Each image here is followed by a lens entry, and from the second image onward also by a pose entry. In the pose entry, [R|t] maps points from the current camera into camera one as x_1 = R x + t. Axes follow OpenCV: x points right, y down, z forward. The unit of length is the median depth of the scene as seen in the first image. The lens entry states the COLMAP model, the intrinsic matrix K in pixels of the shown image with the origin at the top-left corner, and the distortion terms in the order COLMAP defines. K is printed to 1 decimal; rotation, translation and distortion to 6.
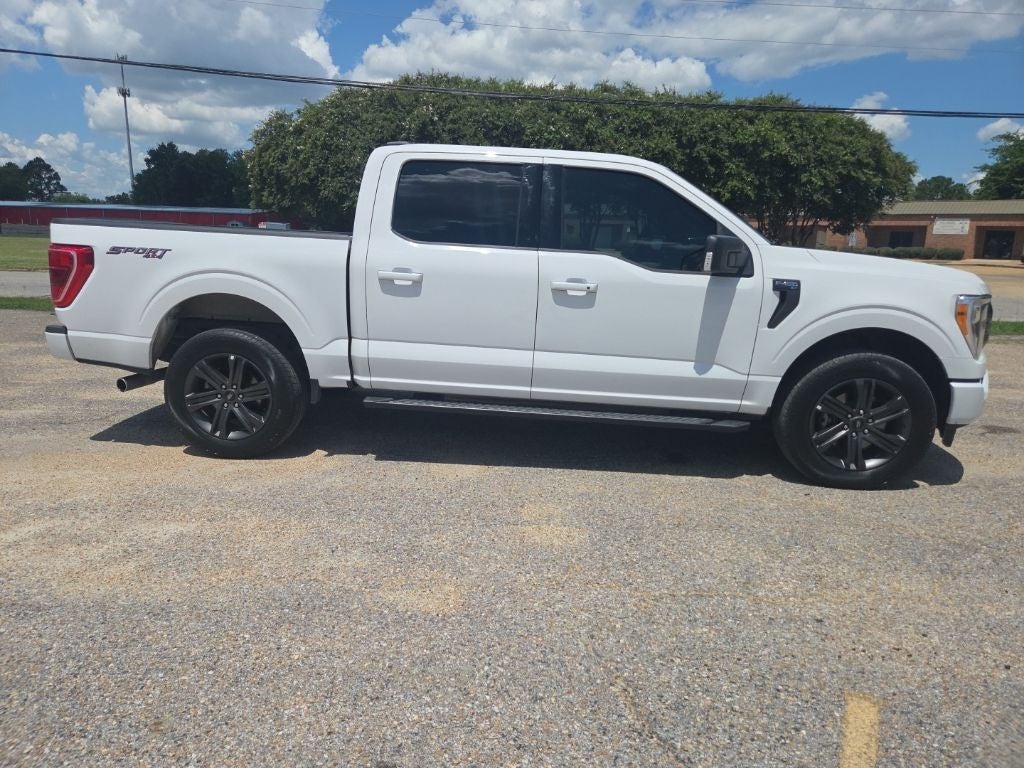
lens RADIAL K [[691.8, 0, 507.2], [0, 691.8, 369.0], [0, 0, 1]] dist [0.069660, -0.056324]
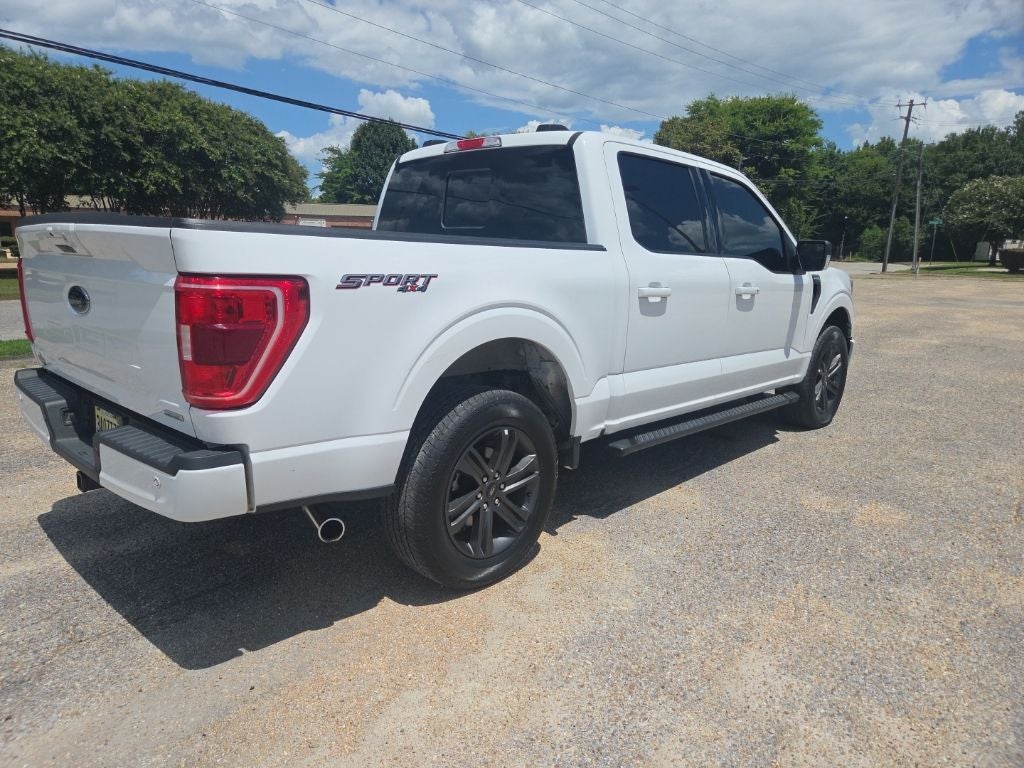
lens RADIAL K [[681.7, 0, 508.6], [0, 681.7, 382.9], [0, 0, 1]] dist [0.067546, -0.054085]
pose [[0.633168, -0.165007, 0.756222, -0.878803], [0.143230, 0.985117, 0.095028, -0.124476], [-0.760647, 0.048145, 0.647378, 0.572539]]
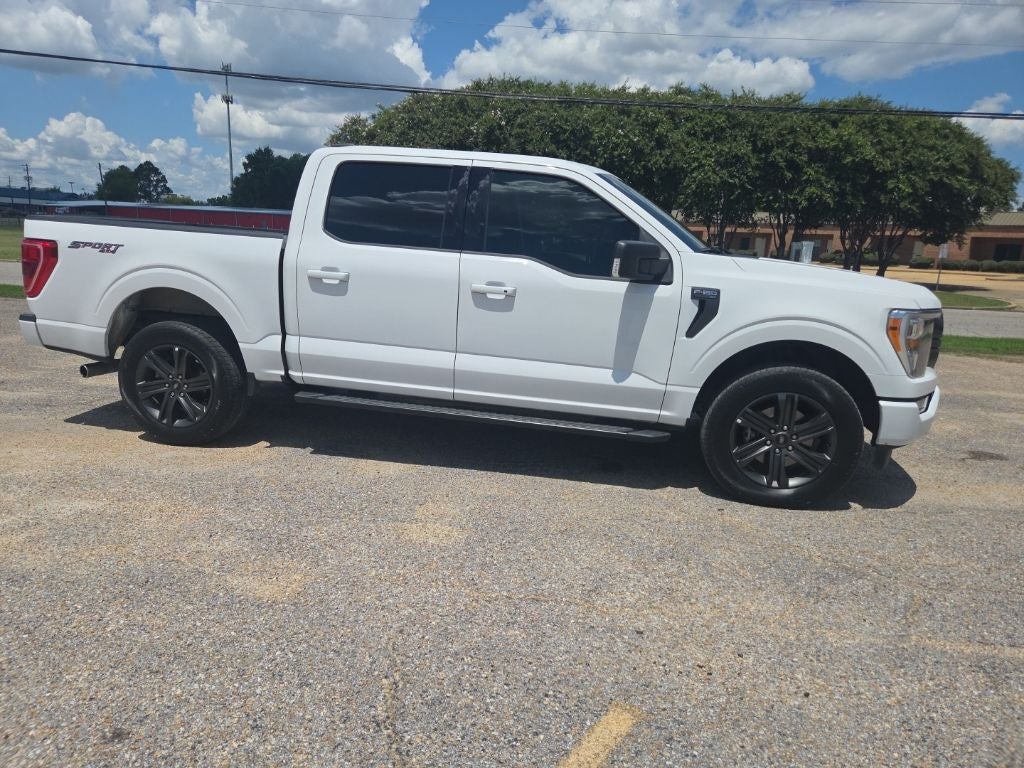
lens RADIAL K [[693.0, 0, 508.6], [0, 693.0, 381.1], [0, 0, 1]] dist [0.072768, -0.064213]
pose [[0.993210, 0.038859, -0.109656, 0.220459], [-0.037880, 0.999222, 0.010993, 0.001151], [0.109998, -0.006765, 0.993909, 0.004211]]
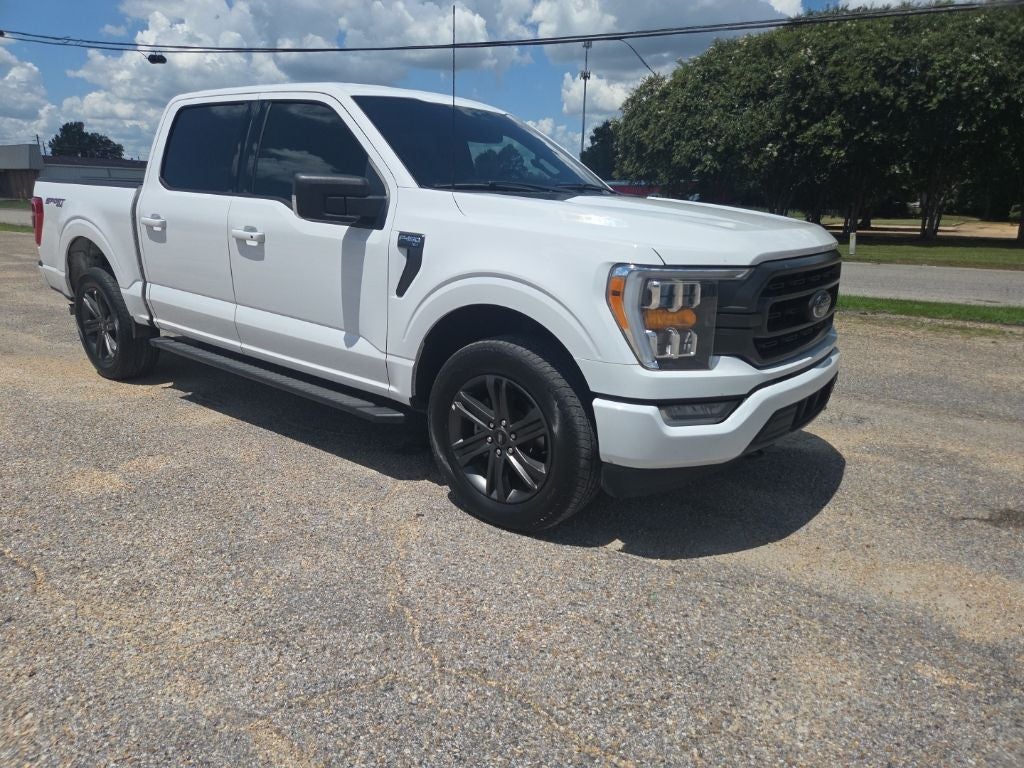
lens RADIAL K [[693.0, 0, 498.0], [0, 693.0, 387.5], [0, 0, 1]] dist [0.067889, -0.055627]
pose [[0.821797, 0.138276, -0.552748, 0.849380], [-0.102381, 0.990152, 0.095482, -0.039952], [0.560507, -0.021876, 0.827861, 0.391127]]
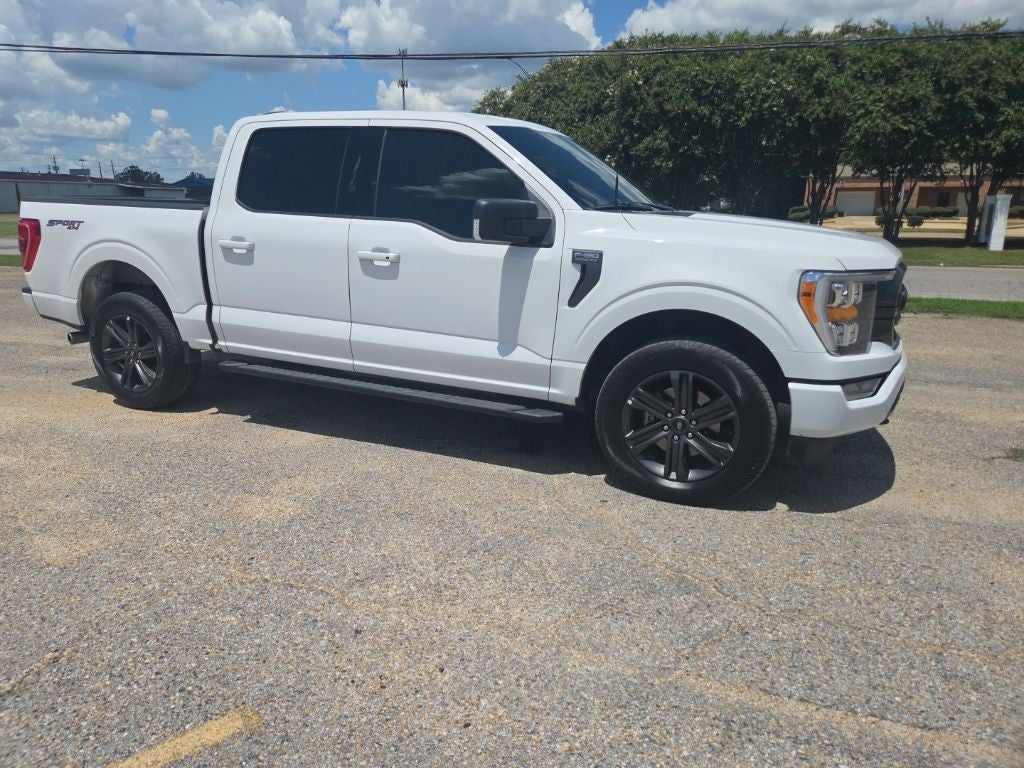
lens RADIAL K [[692.1, 0, 500.0], [0, 692.1, 378.1], [0, 0, 1]] dist [0.070630, -0.059475]
pose [[0.936083, 0.064638, -0.345790, 0.557683], [-0.047606, 0.997208, 0.057535, -0.014323], [0.348544, -0.037396, 0.936546, 0.151008]]
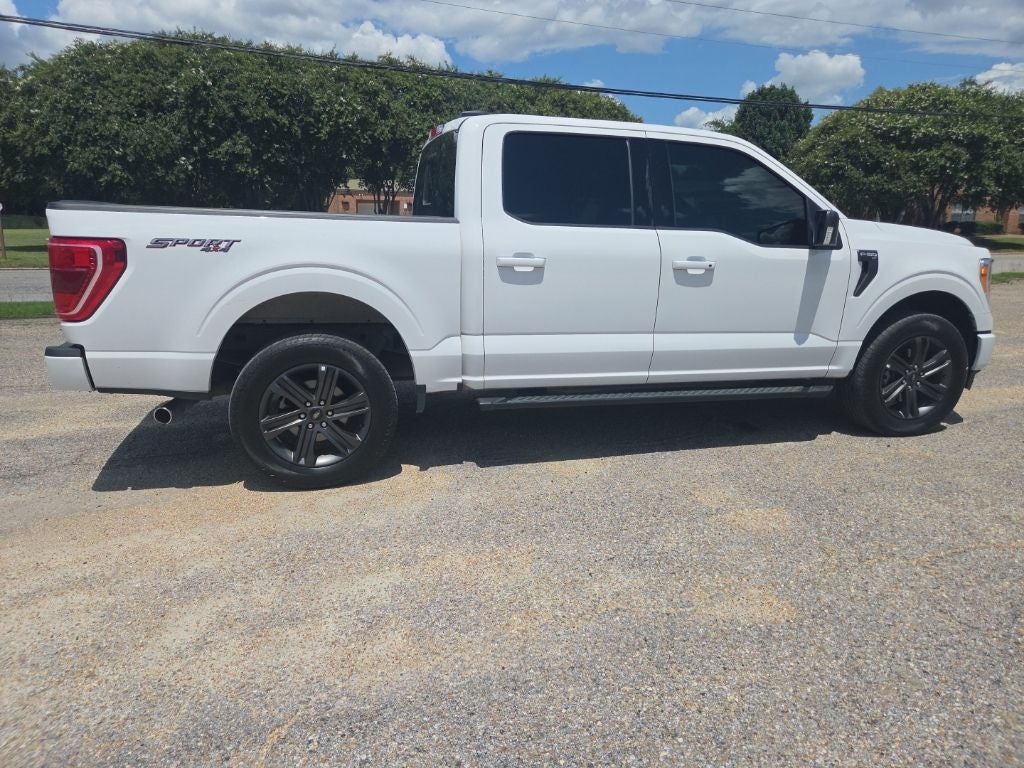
lens RADIAL K [[688.3, 0, 510.0], [0, 688.3, 363.8], [0, 0, 1]] dist [0.064417, -0.054746]
pose [[0.941857, -0.087163, 0.324512, -0.450792], [0.078422, 0.996120, 0.039946, -0.037119], [-0.326734, -0.012175, 0.945038, 0.147614]]
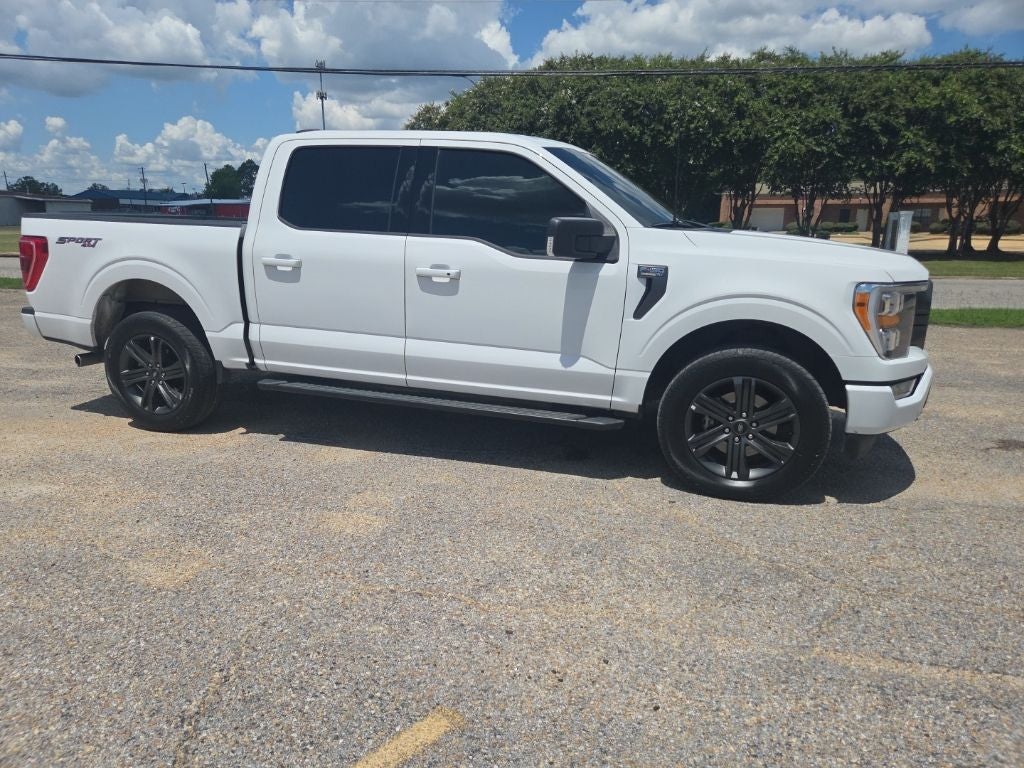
lens RADIAL K [[693.0, 0, 508.6], [0, 693.0, 381.1], [0, 0, 1]] dist [0.072768, -0.064213]
pose [[0.971209, 0.034774, -0.235679, 0.403310], [-0.026674, 0.998942, 0.037469, -0.006061], [0.236732, -0.030104, 0.971108, 0.068633]]
